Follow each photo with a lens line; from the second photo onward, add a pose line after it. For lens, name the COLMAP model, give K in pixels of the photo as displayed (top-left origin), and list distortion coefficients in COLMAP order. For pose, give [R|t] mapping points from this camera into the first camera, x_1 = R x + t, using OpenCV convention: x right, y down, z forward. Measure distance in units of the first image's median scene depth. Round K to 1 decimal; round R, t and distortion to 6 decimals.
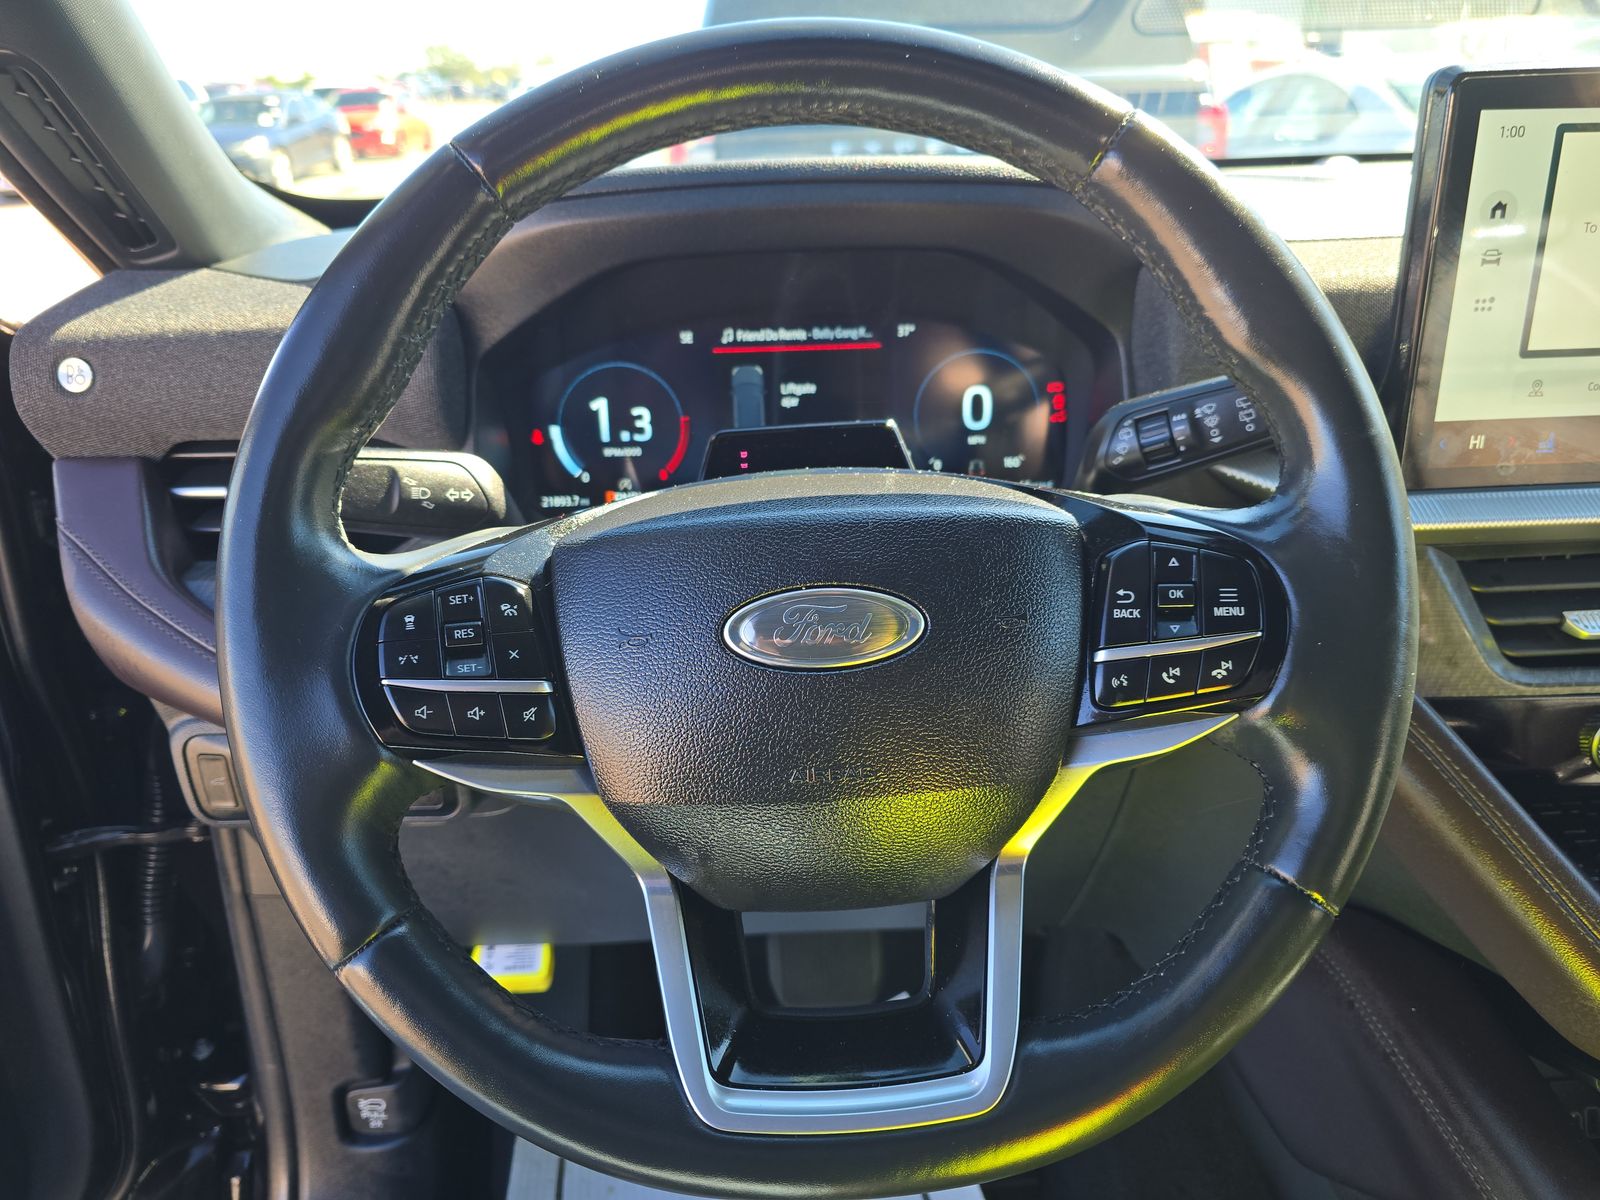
lens RADIAL K [[1059.2, 0, 793.0], [0, 1059.2, 598.2], [0, 0, 1]] dist [-0.003784, -0.026038]
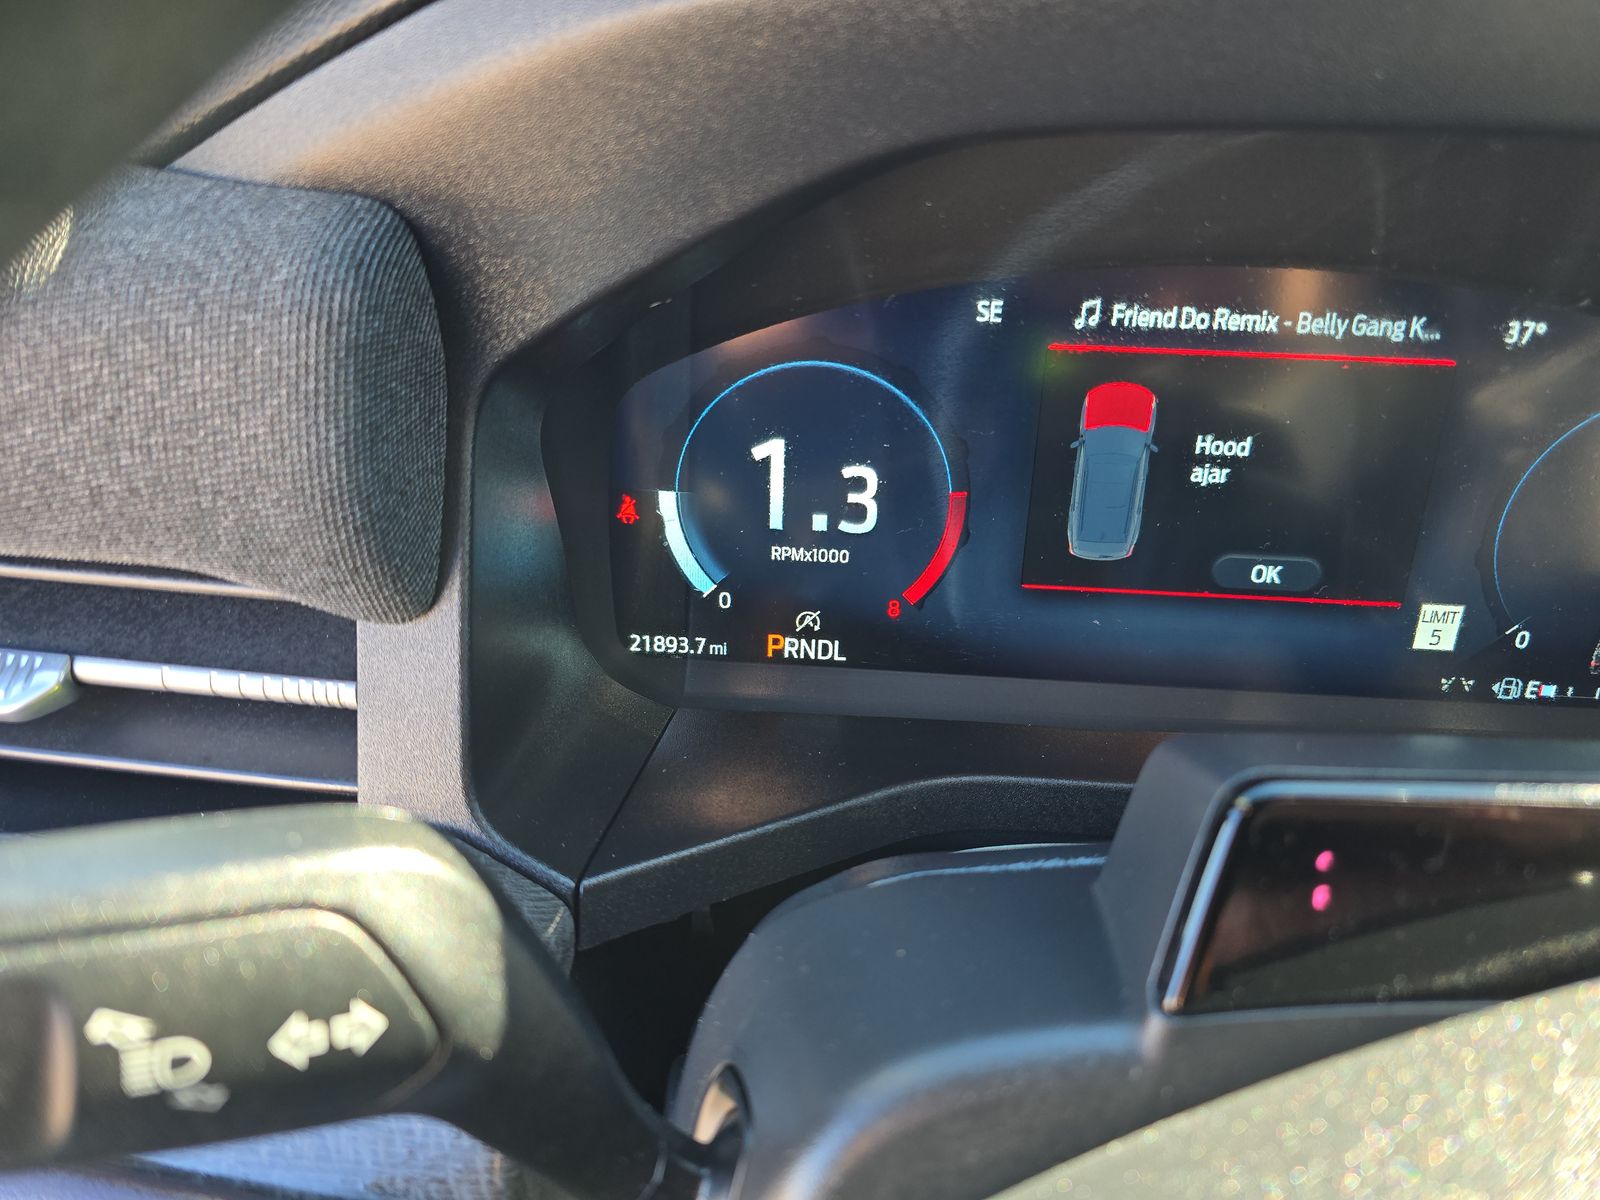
lens RADIAL K [[1059.2, 0, 762.0], [0, 1059.2, 583.6], [0, 0, 1]] dist [-0.003784, -0.026038]
pose [[0.991548, 0.094805, -0.088568, -0.169237], [-0.082462, 0.987557, 0.133908, -0.222699], [0.100161, -0.125472, 0.987028, 0.666075]]
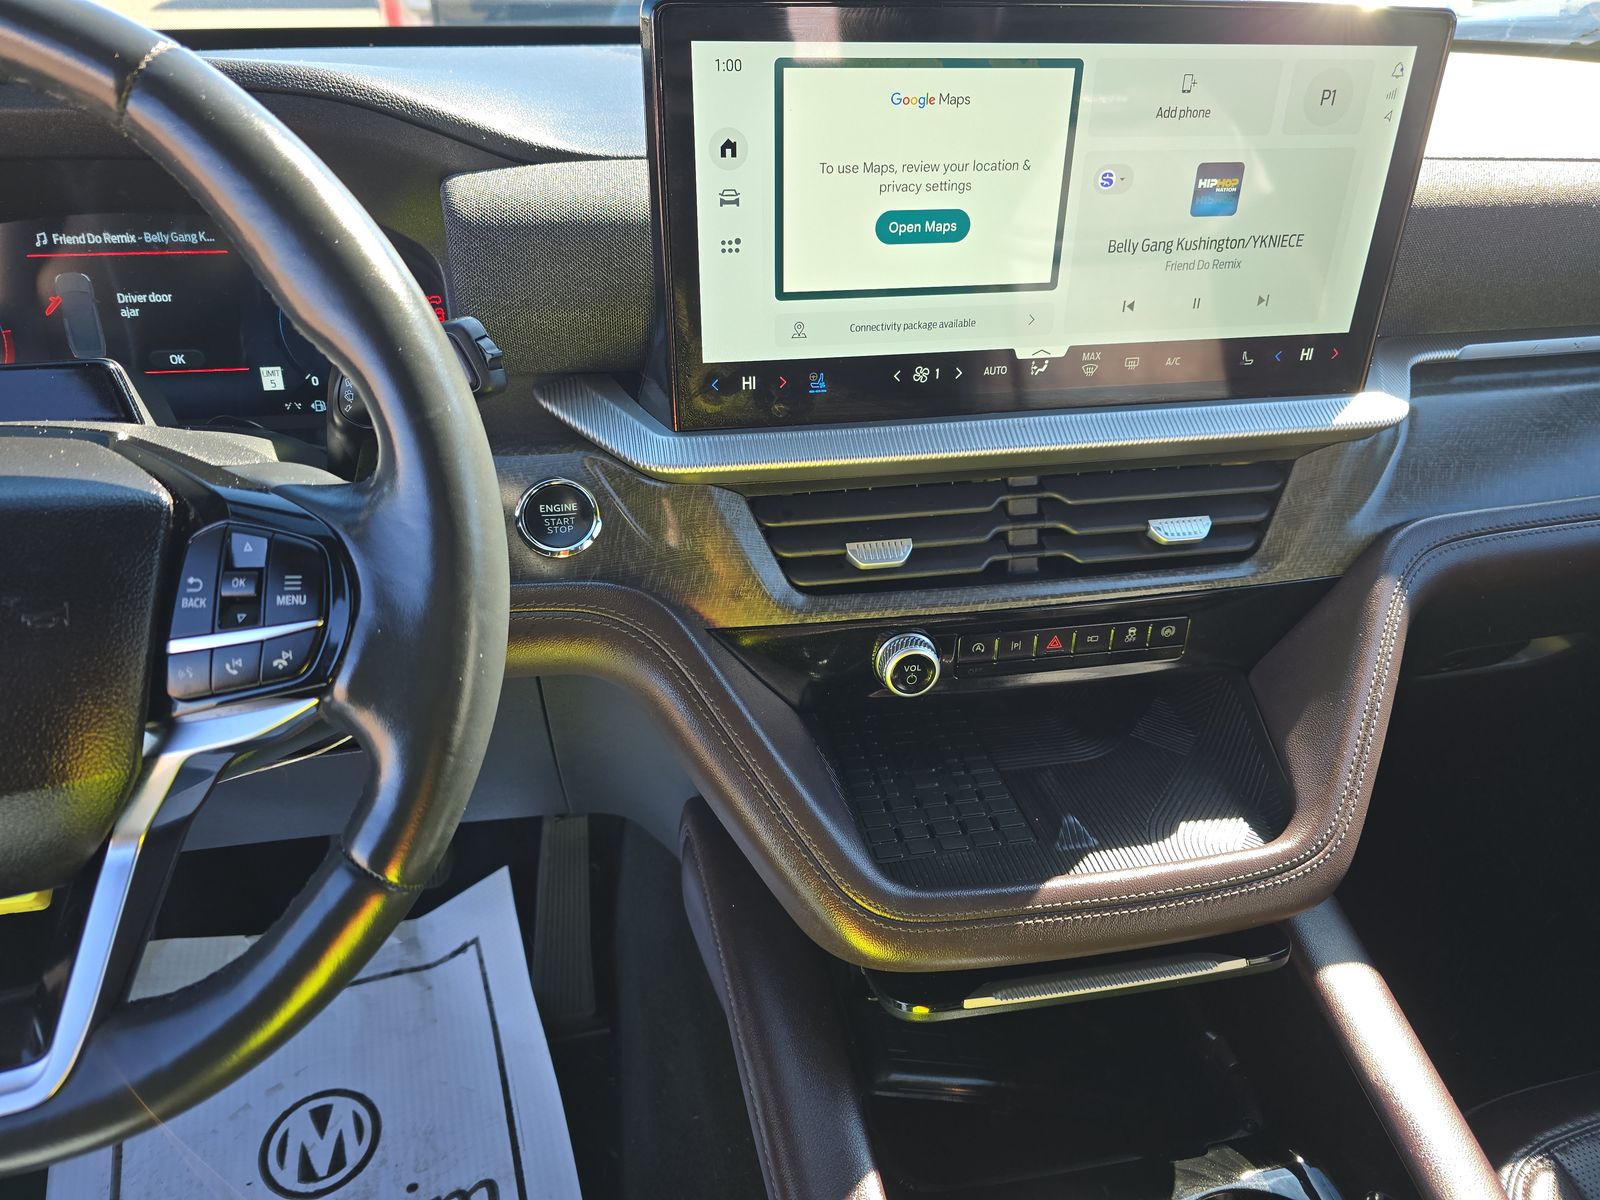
lens RADIAL K [[1059.2, 0, 792.1], [0, 1059.2, 596.8], [0, 0, 1]] dist [-0.003784, -0.026038]
pose [[0.982815, -0.034692, 0.181305, 0.465998], [0.007261, 0.988687, 0.149820, -0.090524], [-0.184451, -0.145929, 0.971948, -0.027033]]
